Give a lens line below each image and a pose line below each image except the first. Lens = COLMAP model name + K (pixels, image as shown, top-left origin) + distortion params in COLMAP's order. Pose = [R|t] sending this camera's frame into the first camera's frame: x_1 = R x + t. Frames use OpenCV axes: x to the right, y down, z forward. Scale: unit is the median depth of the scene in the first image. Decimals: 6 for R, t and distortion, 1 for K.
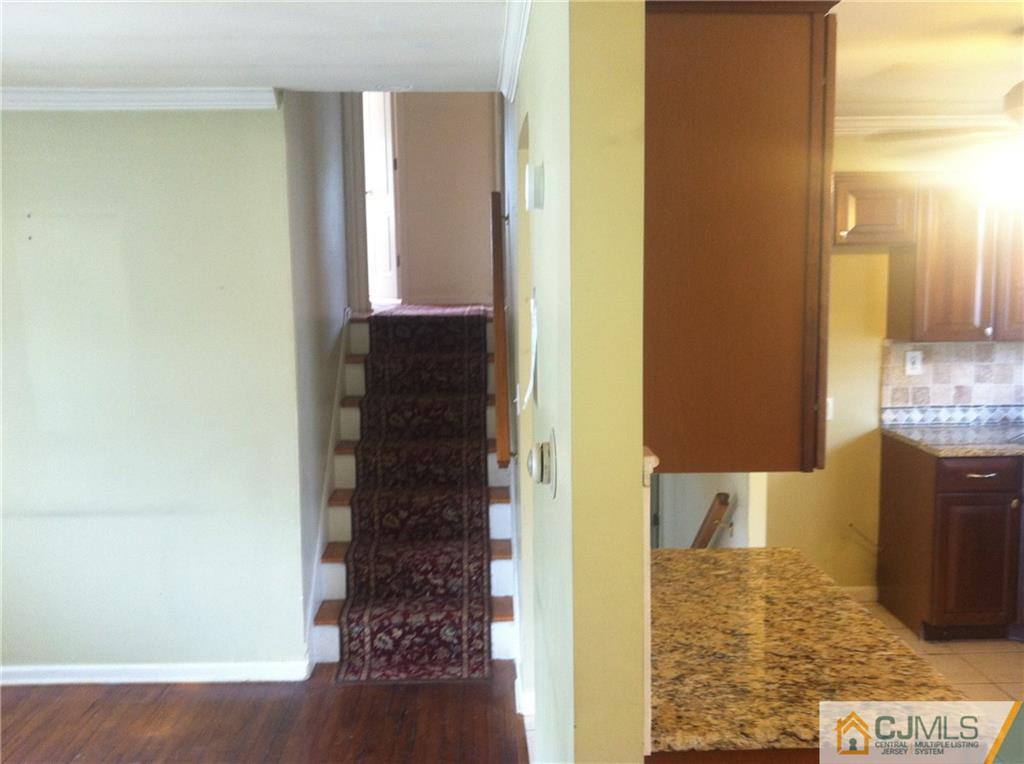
lens RADIAL K [[934.7, 0, 515.1], [0, 934.7, 387.6], [0, 0, 1]] dist [0.016201, -0.075516]
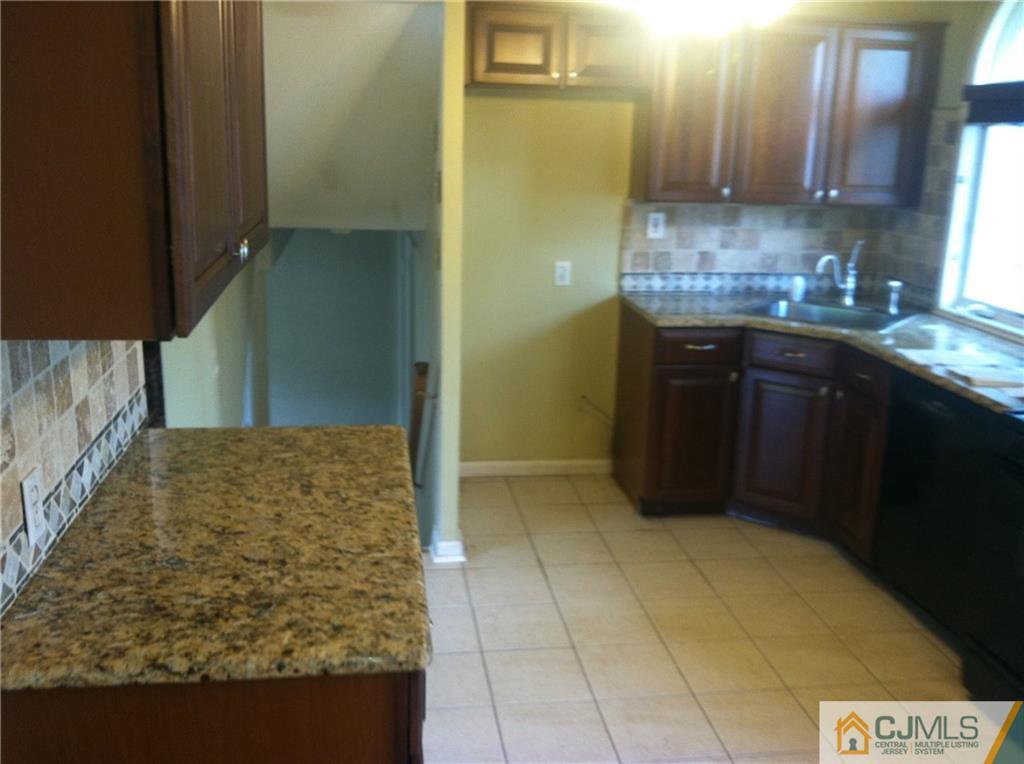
lens RADIAL K [[934.7, 0, 510.4], [0, 934.7, 408.3], [0, 0, 1]] dist [0.016201, -0.075516]
pose [[0.992678, 0.004129, 0.120717, 0.180705], [-0.023908, 0.986359, 0.162860, 0.005420], [-0.118398, -0.164554, 0.979236, 0.078635]]
